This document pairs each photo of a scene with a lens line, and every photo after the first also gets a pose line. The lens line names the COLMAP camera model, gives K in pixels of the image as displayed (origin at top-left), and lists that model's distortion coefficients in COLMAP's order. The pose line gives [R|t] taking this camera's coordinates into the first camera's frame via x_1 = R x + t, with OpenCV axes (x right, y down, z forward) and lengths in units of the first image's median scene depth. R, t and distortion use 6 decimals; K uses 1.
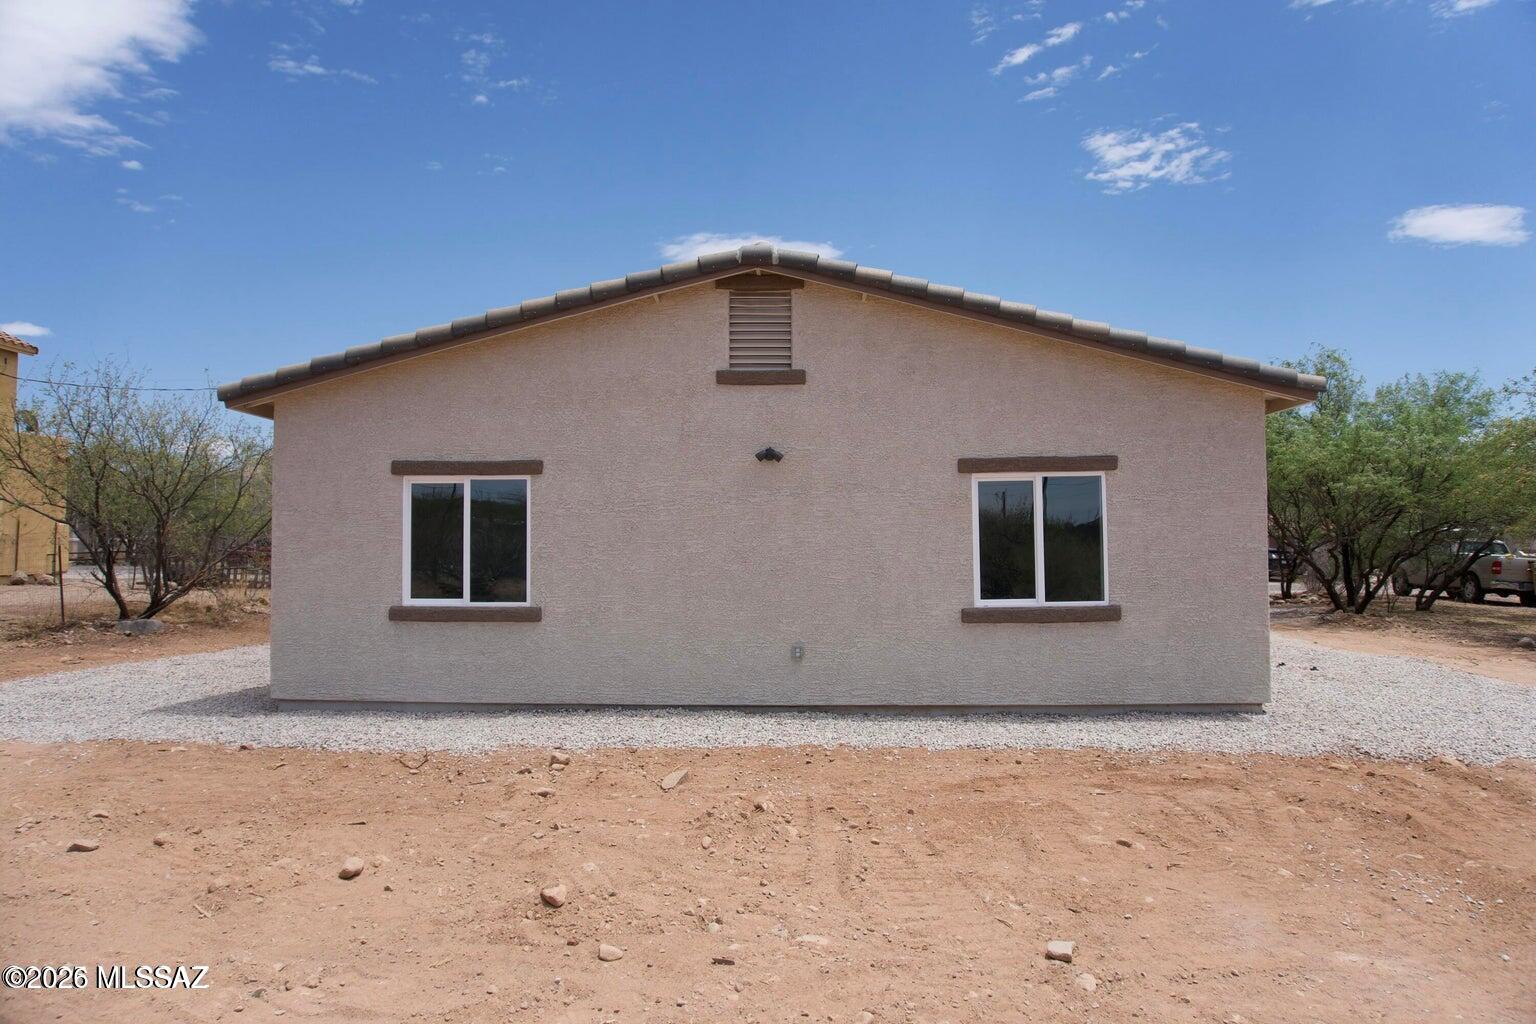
lens RADIAL K [[1024.1, 0, 826.2], [0, 1024.1, 491.2], [0, 0, 1]] dist [-0.038877, -0.006552]
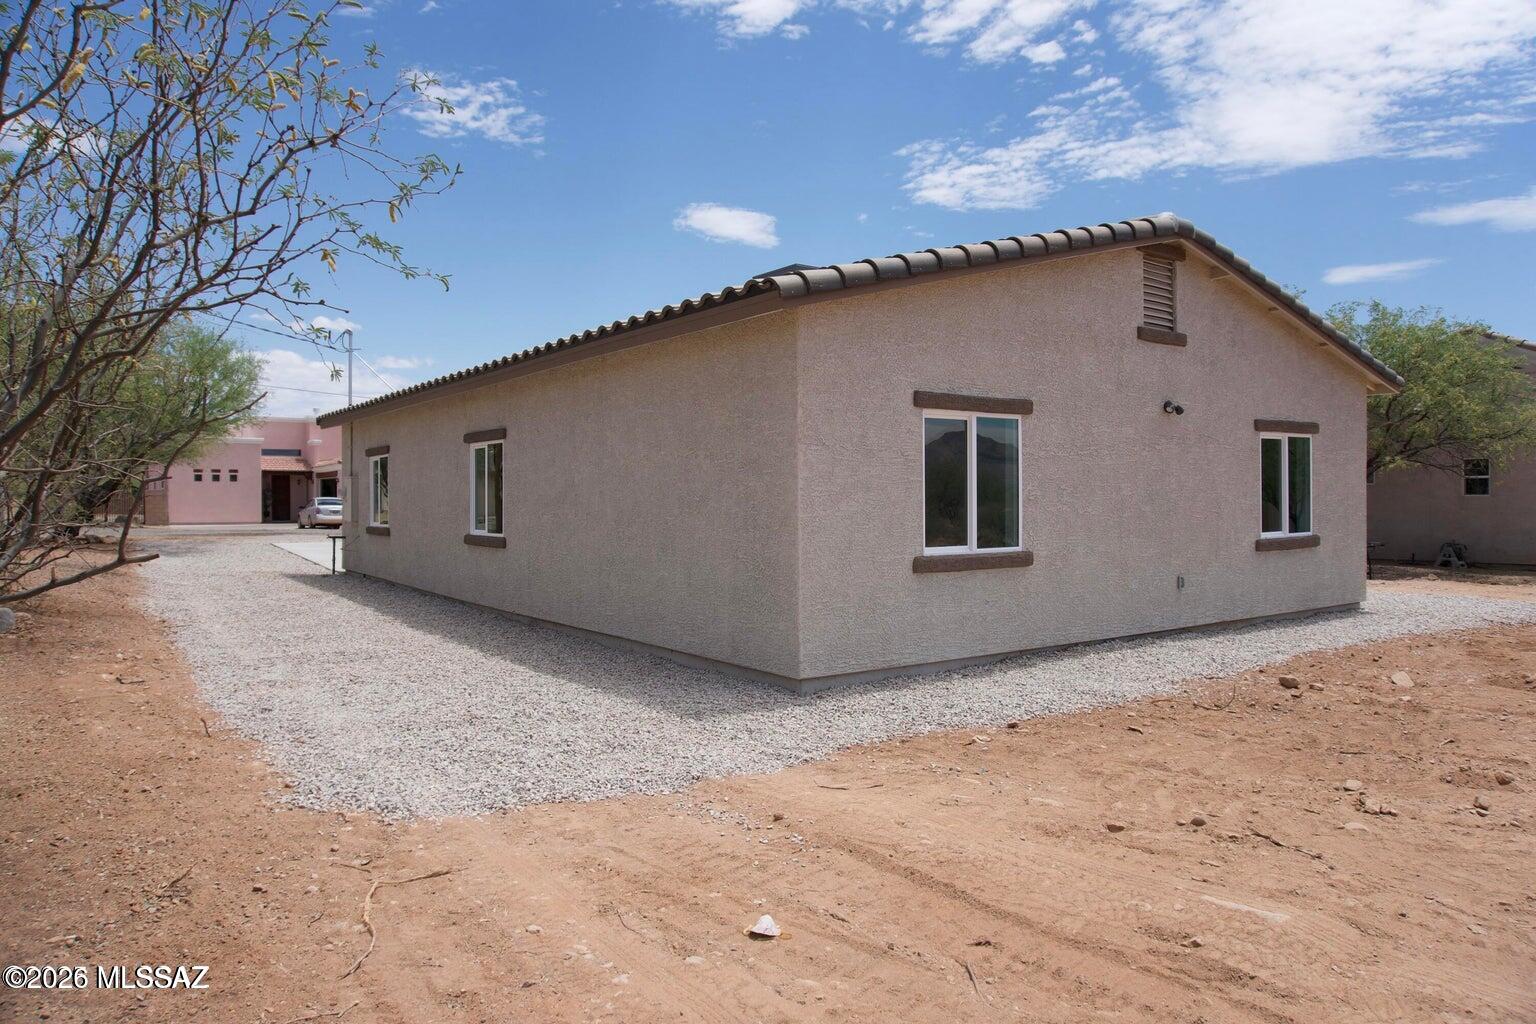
lens RADIAL K [[1024.1, 0, 797.3], [0, 1024.1, 507.7], [0, 0, 1]] dist [-0.038877, -0.006552]
pose [[0.787785, -0.006815, 0.615912, -1.049803], [-0.030048, 0.998323, 0.049479, 0.030231], [-0.615216, -0.057486, 0.786260, 0.366369]]
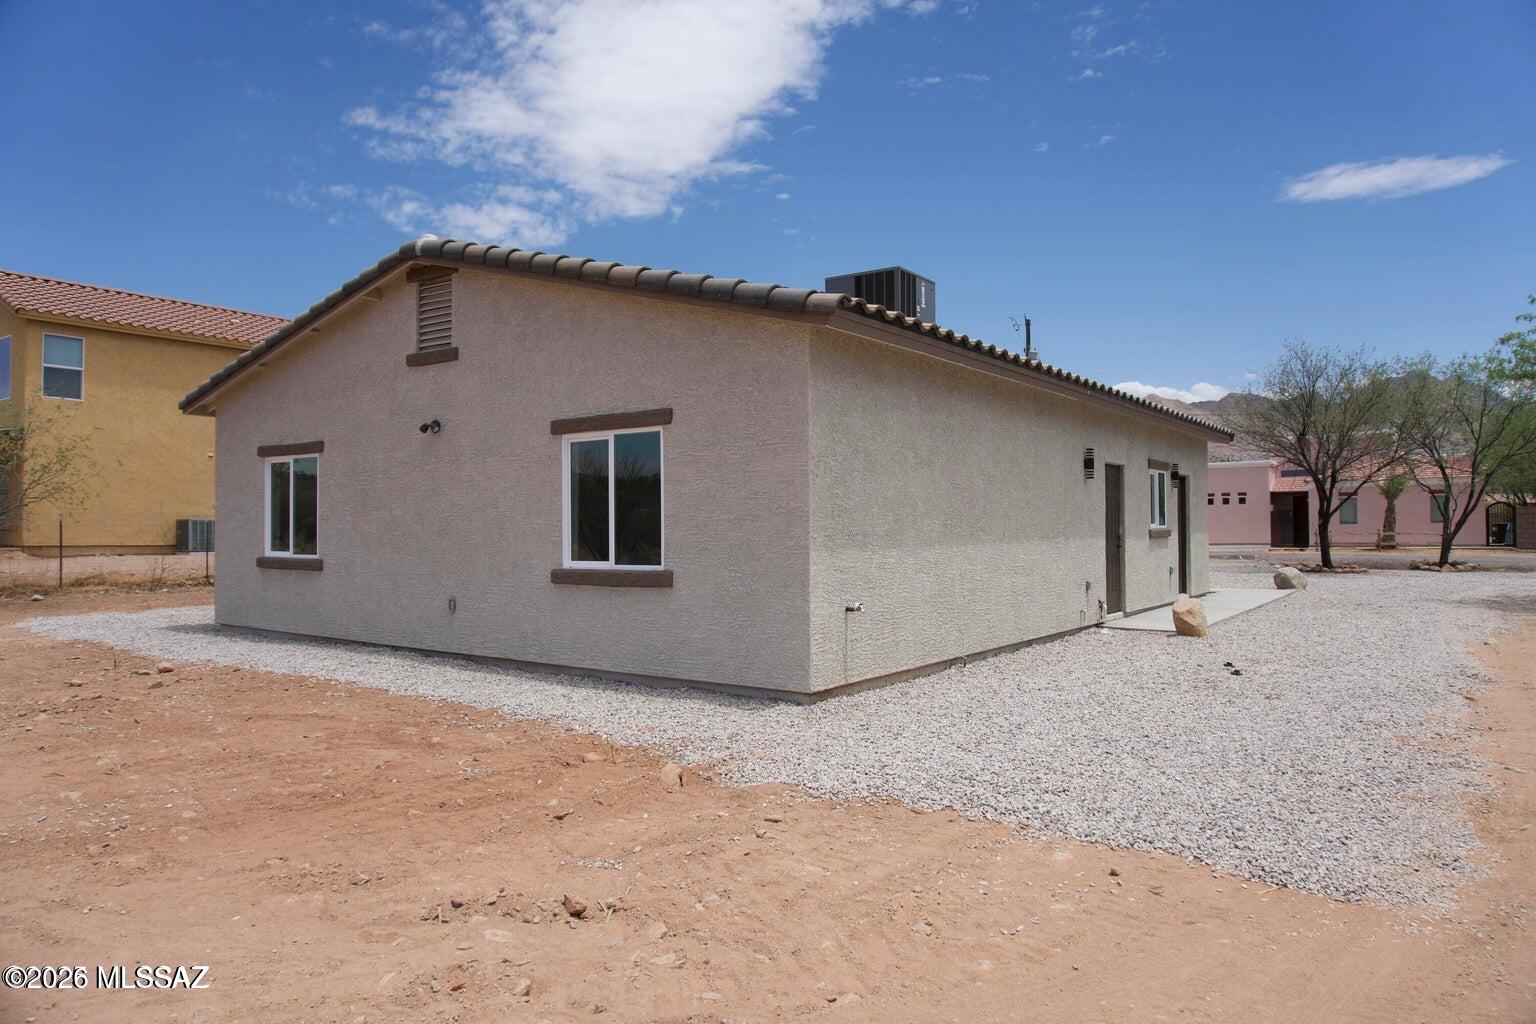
lens RADIAL K [[1024.1, 0, 768.3], [0, 1024.1, 501.0], [0, 0, 1]] dist [-0.038877, -0.006552]
pose [[0.825991, -0.010119, -0.563593, 0.859595], [0.027900, 0.999347, 0.022946, 0.029490], [0.562993, -0.034677, 0.825734, 0.283591]]
